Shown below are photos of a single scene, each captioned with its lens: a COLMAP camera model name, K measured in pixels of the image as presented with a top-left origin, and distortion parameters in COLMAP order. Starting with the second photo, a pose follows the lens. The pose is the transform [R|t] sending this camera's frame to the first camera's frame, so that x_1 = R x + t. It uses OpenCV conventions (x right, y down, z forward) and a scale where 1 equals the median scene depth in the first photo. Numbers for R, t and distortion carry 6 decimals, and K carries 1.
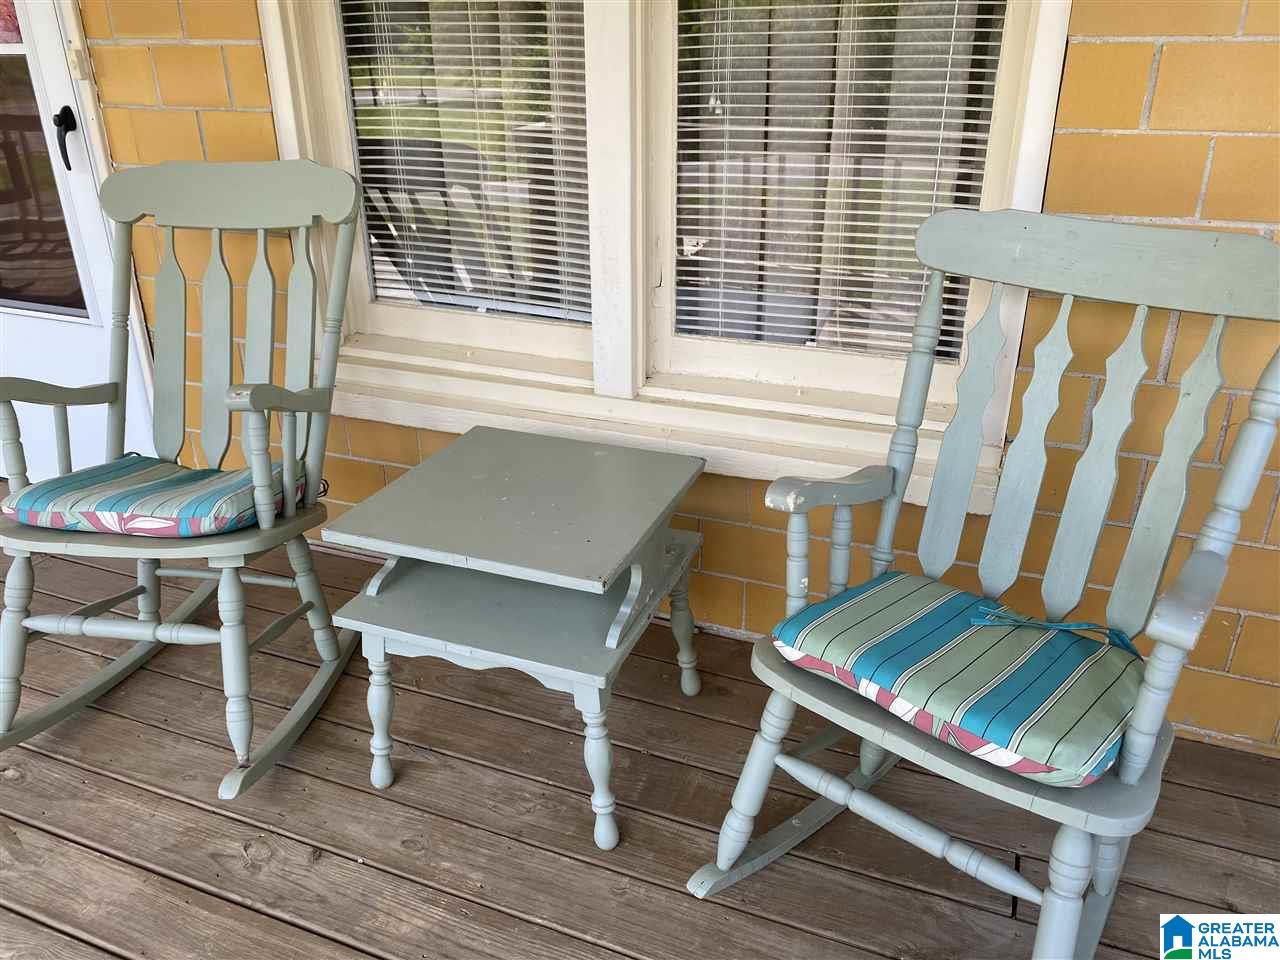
lens RADIAL K [[978.4, 0, 643.5], [0, 978.4, 485.3], [0, 0, 1]] dist [-0.023794, 0.040169]
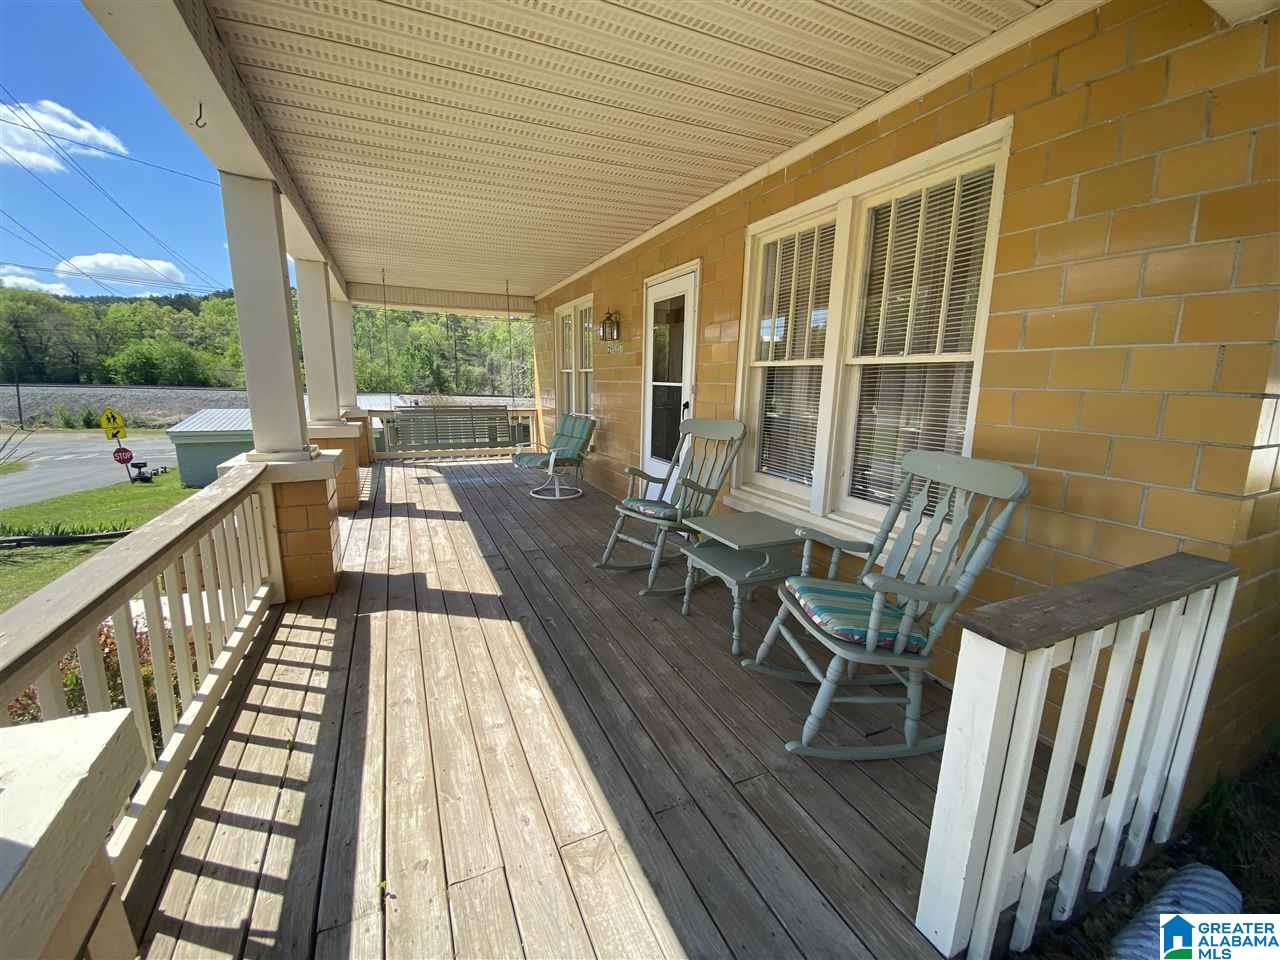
lens RADIAL K [[519.1, 0, 632.6], [0, 519.1, 479.5], [0, 0, 1]] dist [0.013358, -0.000576]
pose [[0.715280, 0.149919, -0.682568, 0.687505], [-0.315430, 0.940825, -0.123904, 0.179850], [0.623602, 0.303928, 0.720242, -0.393790]]
